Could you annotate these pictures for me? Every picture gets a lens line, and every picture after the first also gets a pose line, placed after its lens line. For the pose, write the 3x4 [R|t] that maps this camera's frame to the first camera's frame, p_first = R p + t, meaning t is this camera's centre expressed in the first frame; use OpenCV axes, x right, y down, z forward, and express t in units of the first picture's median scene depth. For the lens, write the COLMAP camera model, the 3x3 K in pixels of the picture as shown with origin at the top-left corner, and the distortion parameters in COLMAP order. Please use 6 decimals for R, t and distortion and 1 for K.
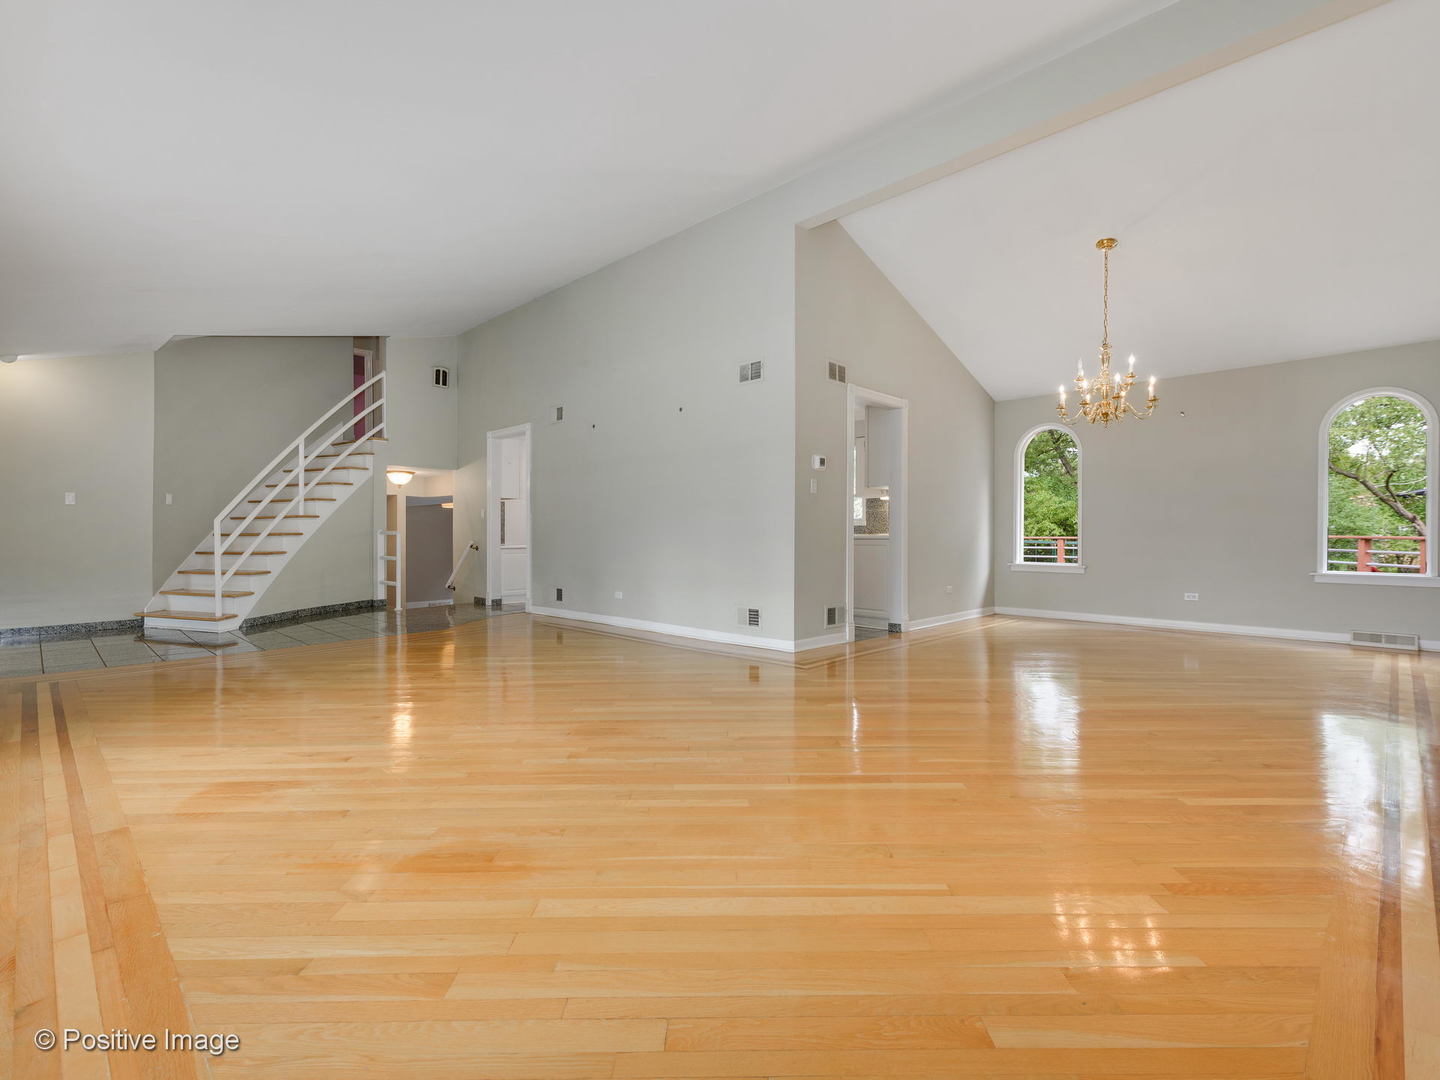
lens RADIAL K [[628.3, 0, 723.8], [0, 628.3, 538.0], [0, 0, 1]] dist [0.001655, -0.000068]
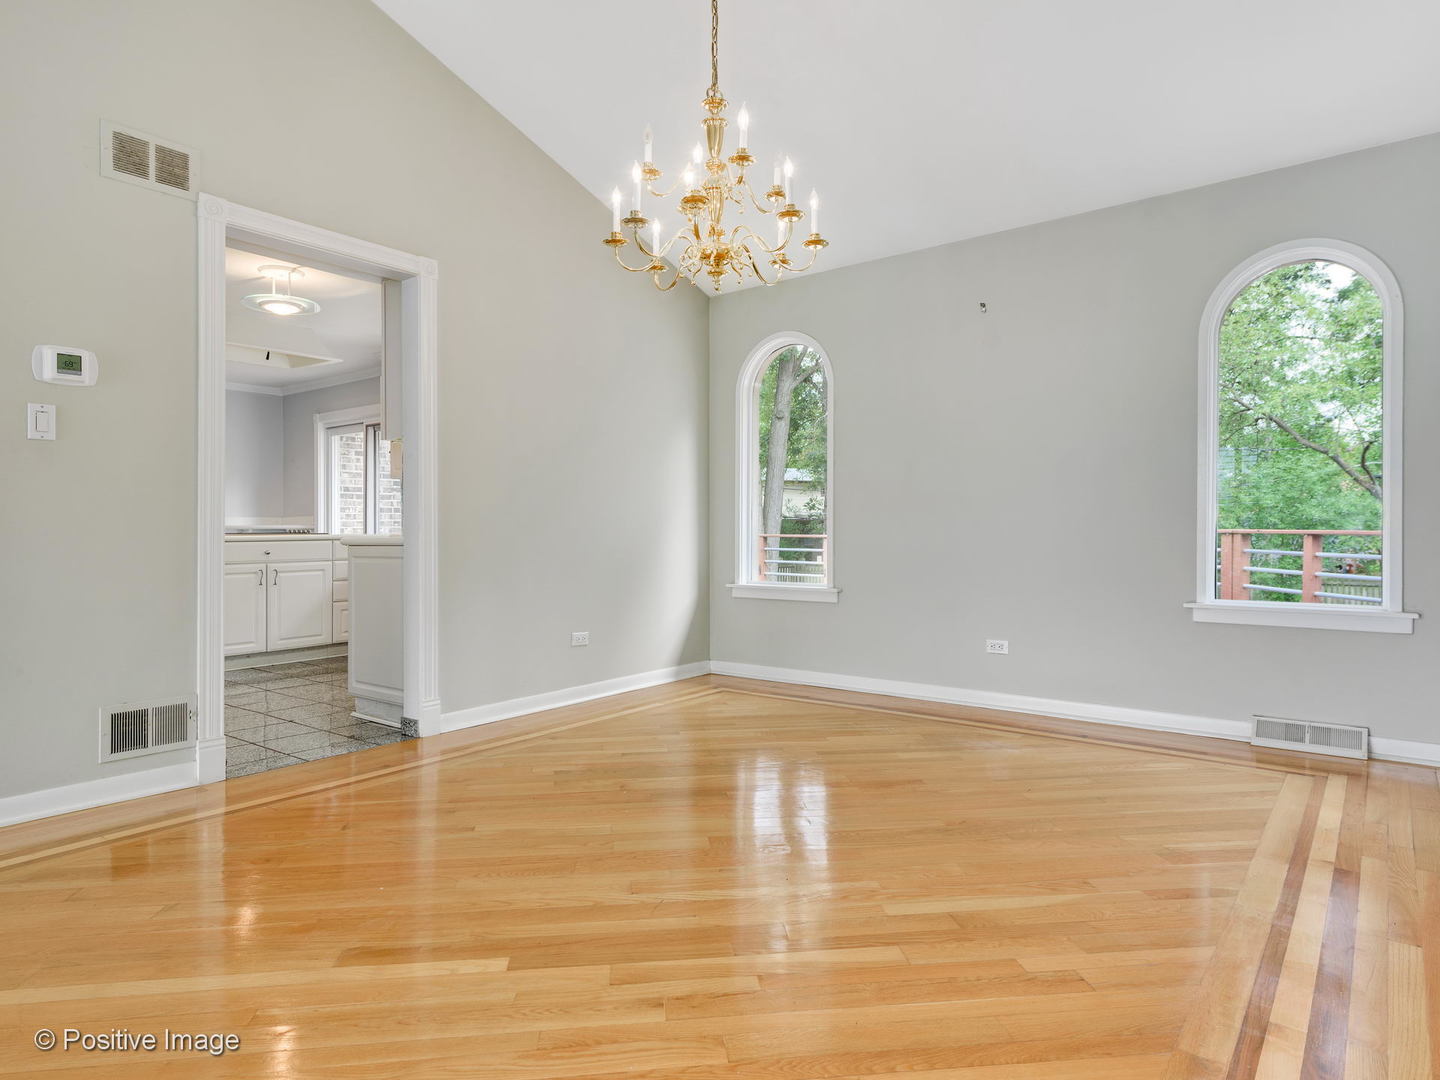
lens RADIAL K [[778.0, 0, 719.1], [0, 778.0, 542.9], [0, 0, 1]] dist [0.006261, -0.000038]
pose [[0.993611, -0.009962, 0.112416, 0.376377], [0.008905, 0.999911, 0.009893, -0.003443], [-0.112504, -0.008828, 0.993612, 0.318019]]
